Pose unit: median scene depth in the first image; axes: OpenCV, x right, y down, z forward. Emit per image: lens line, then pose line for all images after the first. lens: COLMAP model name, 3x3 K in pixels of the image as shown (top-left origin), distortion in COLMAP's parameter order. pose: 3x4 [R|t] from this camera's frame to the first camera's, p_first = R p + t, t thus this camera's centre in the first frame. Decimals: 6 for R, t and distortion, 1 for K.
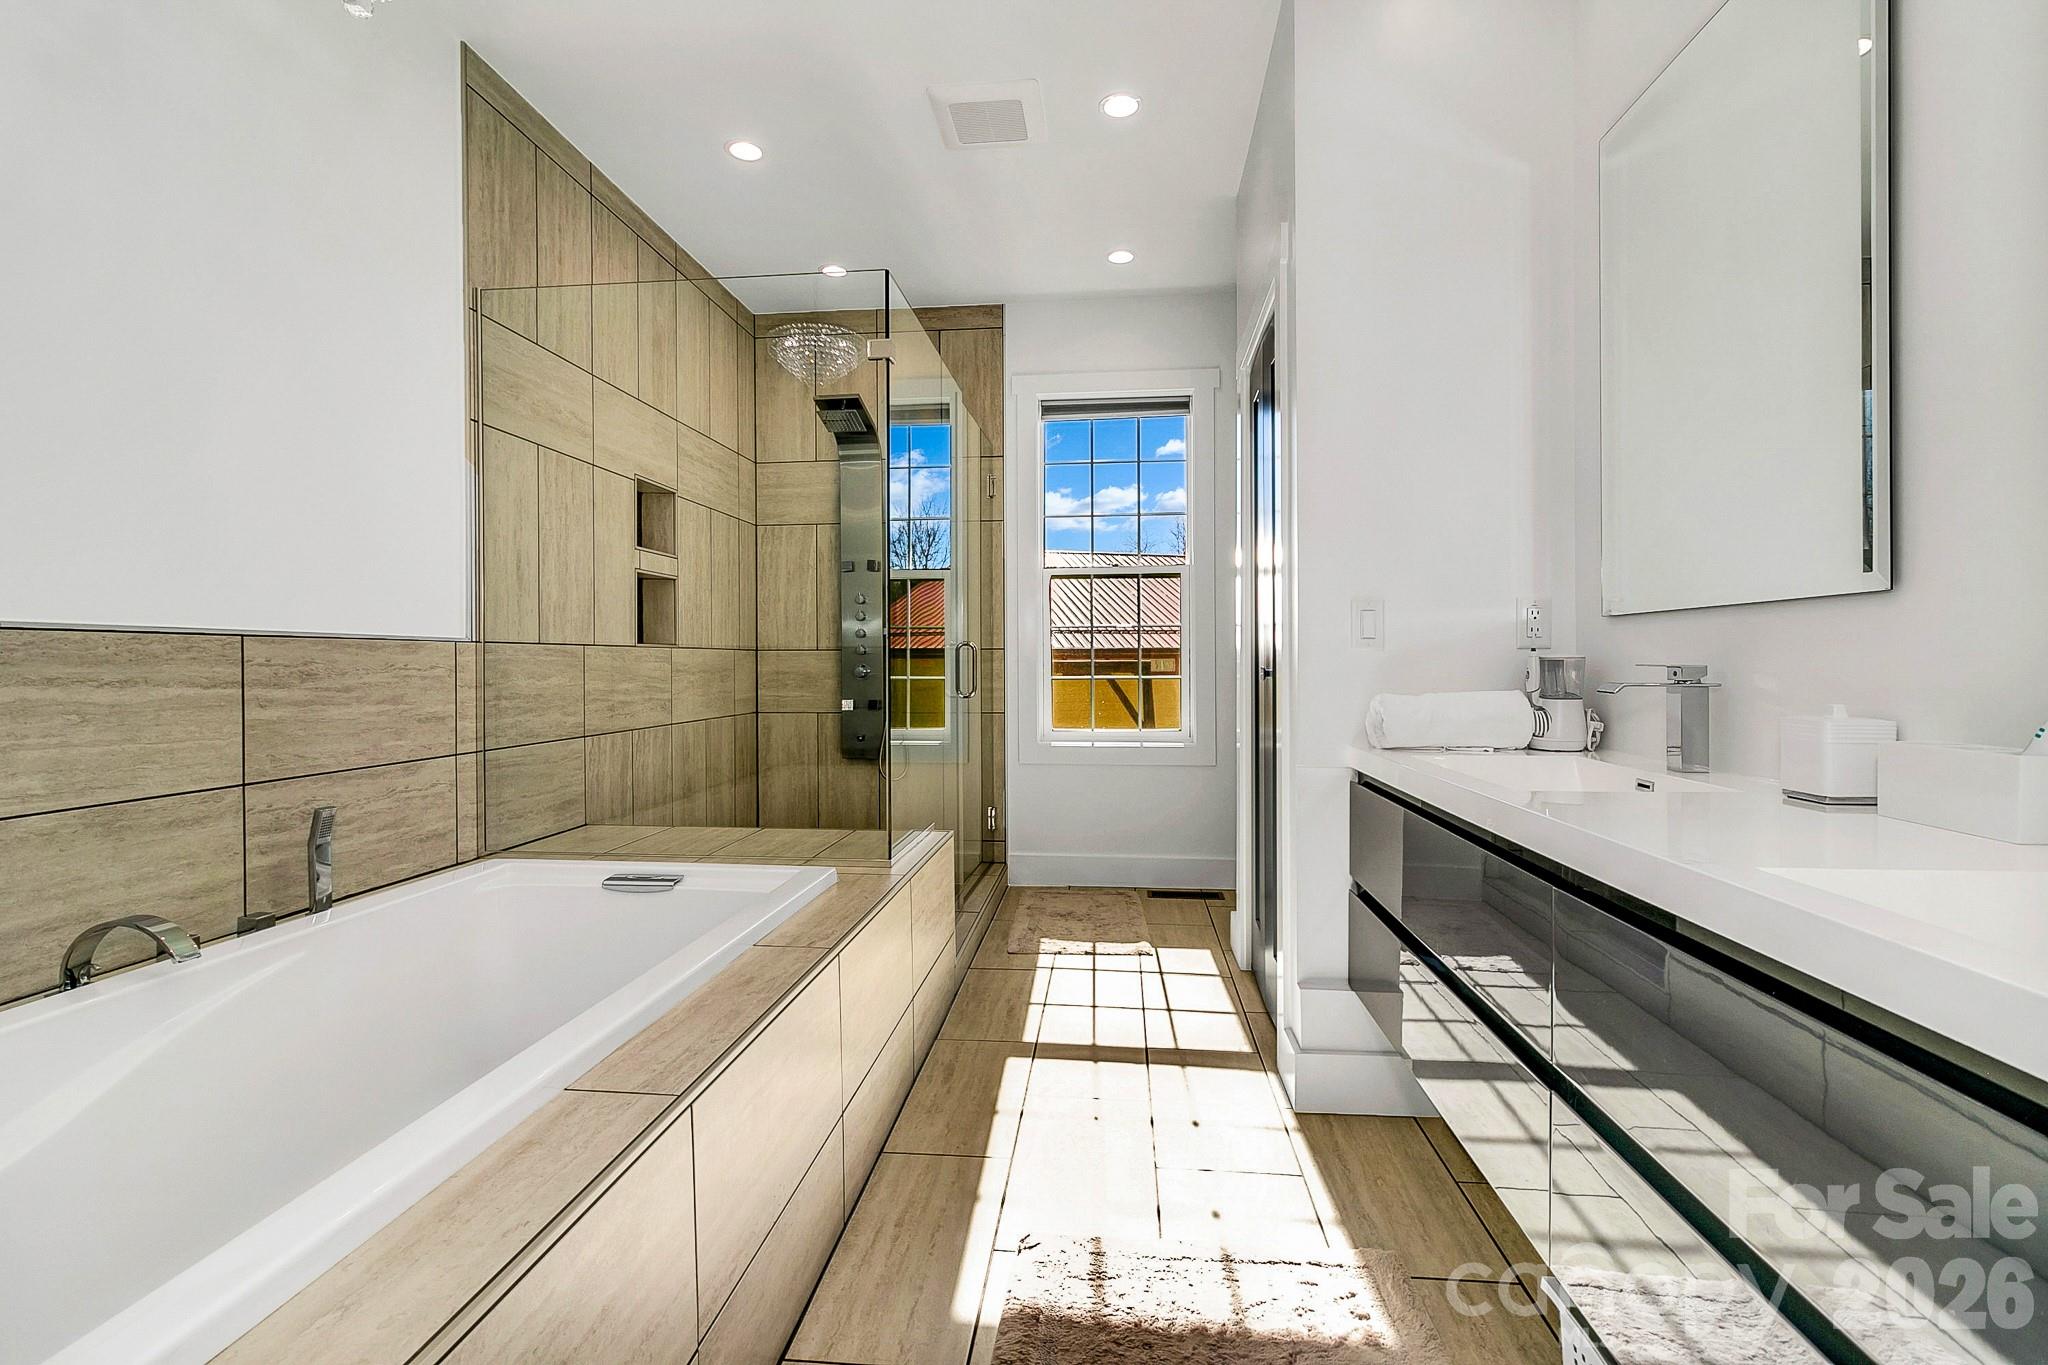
lens RADIAL K [[940.8, 0, 1021.2], [0, 940.8, 672.0], [0, 0, 1]] dist [-0.000053, 0.000357]
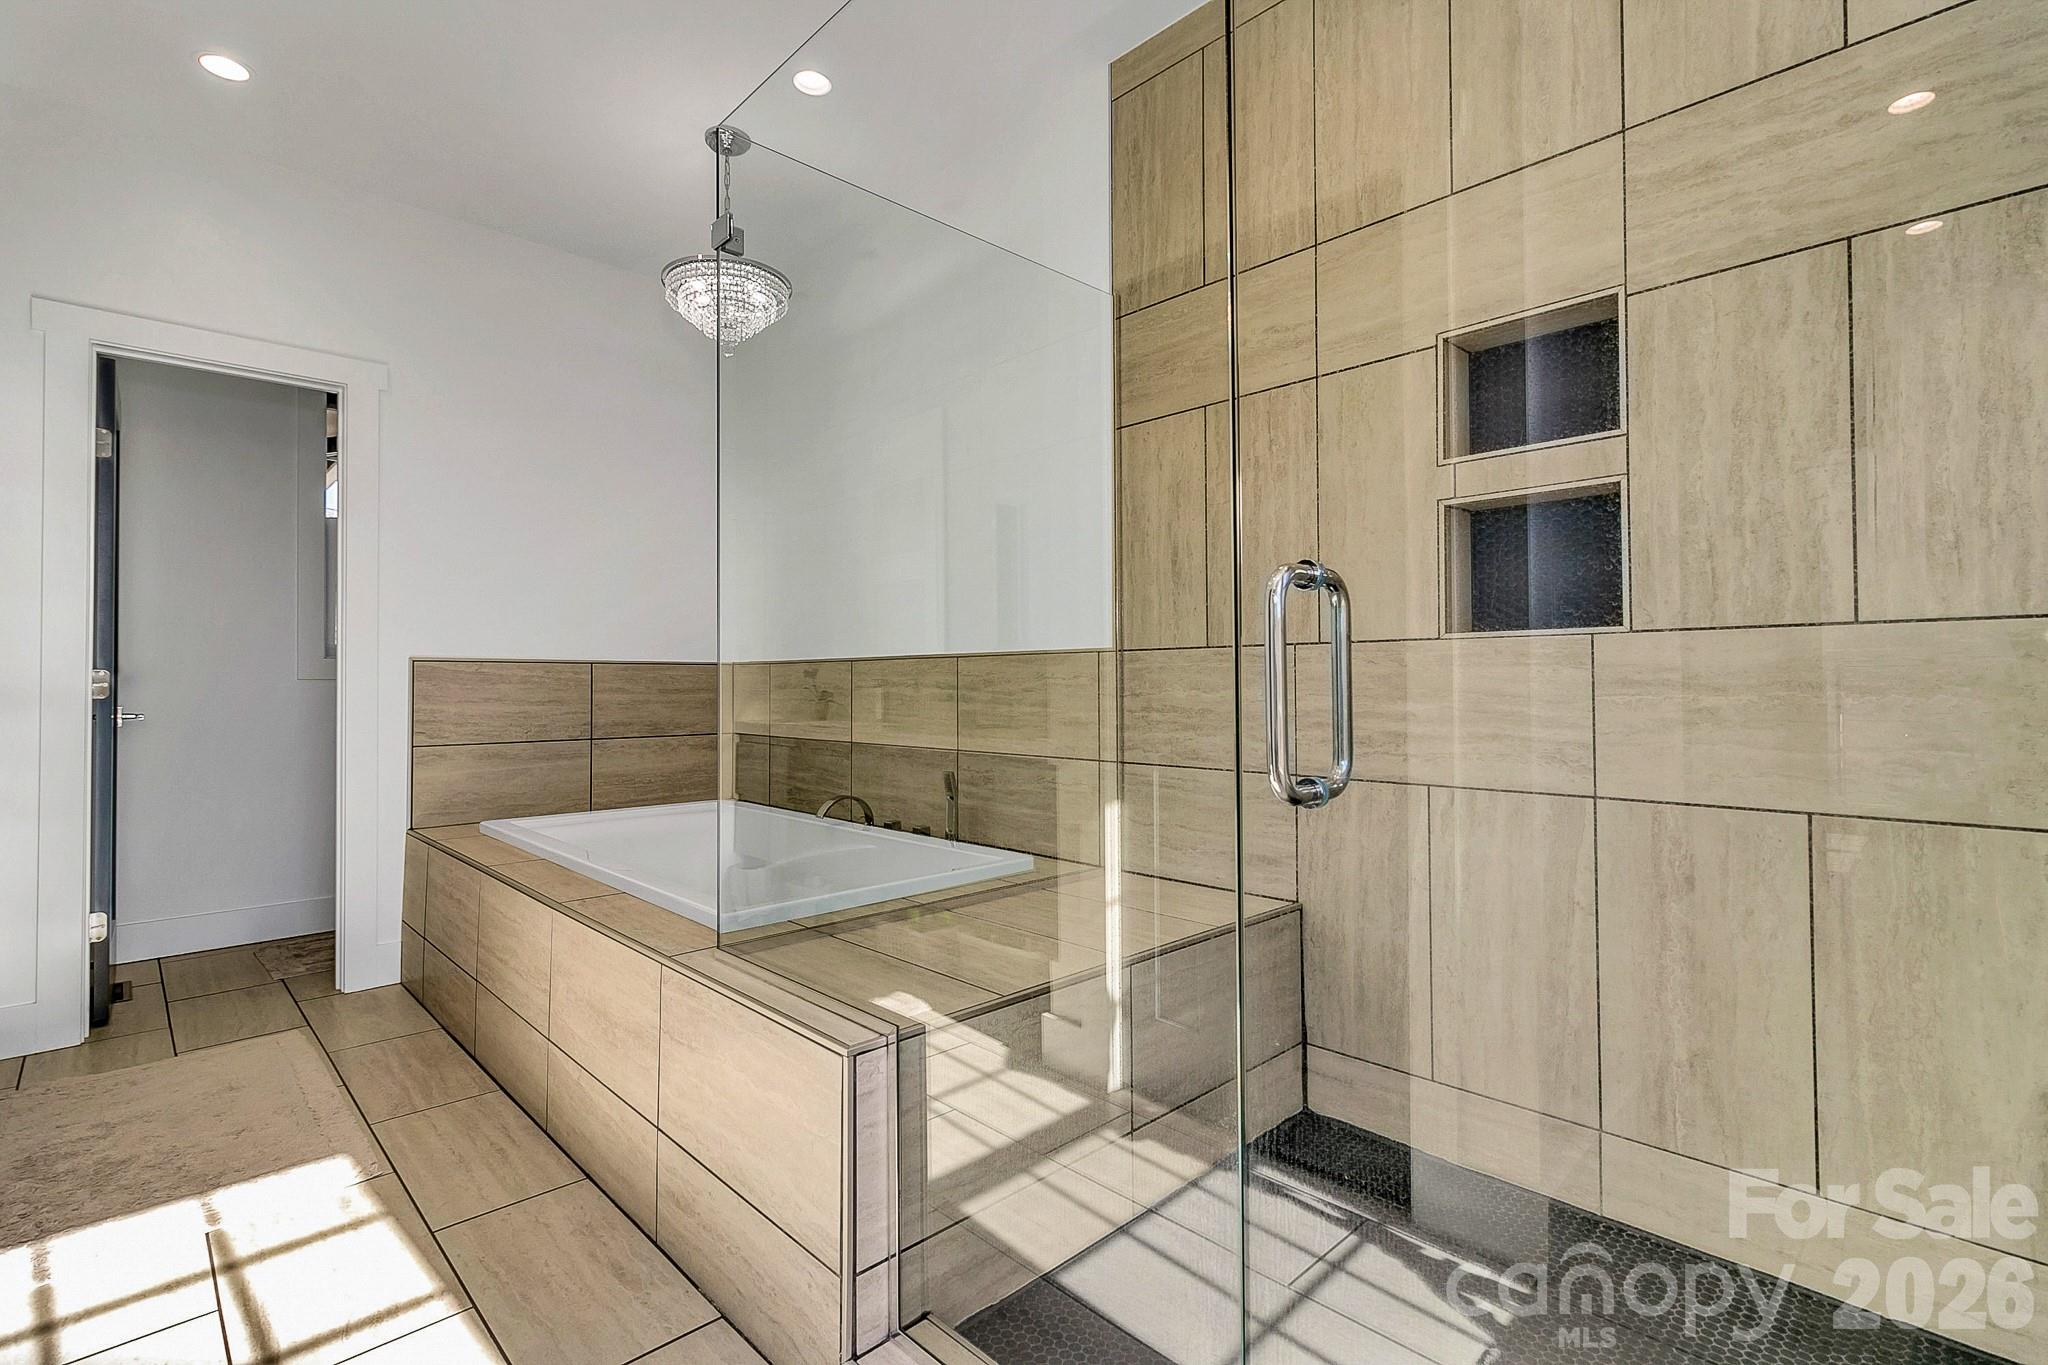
lens RADIAL K [[940.8, 0, 1010.4], [0, 940.8, 673.0], [0, 0, 1]] dist [-0.000053, 0.000357]
pose [[-0.649678, -0.007855, -0.760169, 0.238119], [-0.005811, 0.999969, -0.005366, -0.002659], [0.760187, 0.000932, -0.649703, 1.508809]]
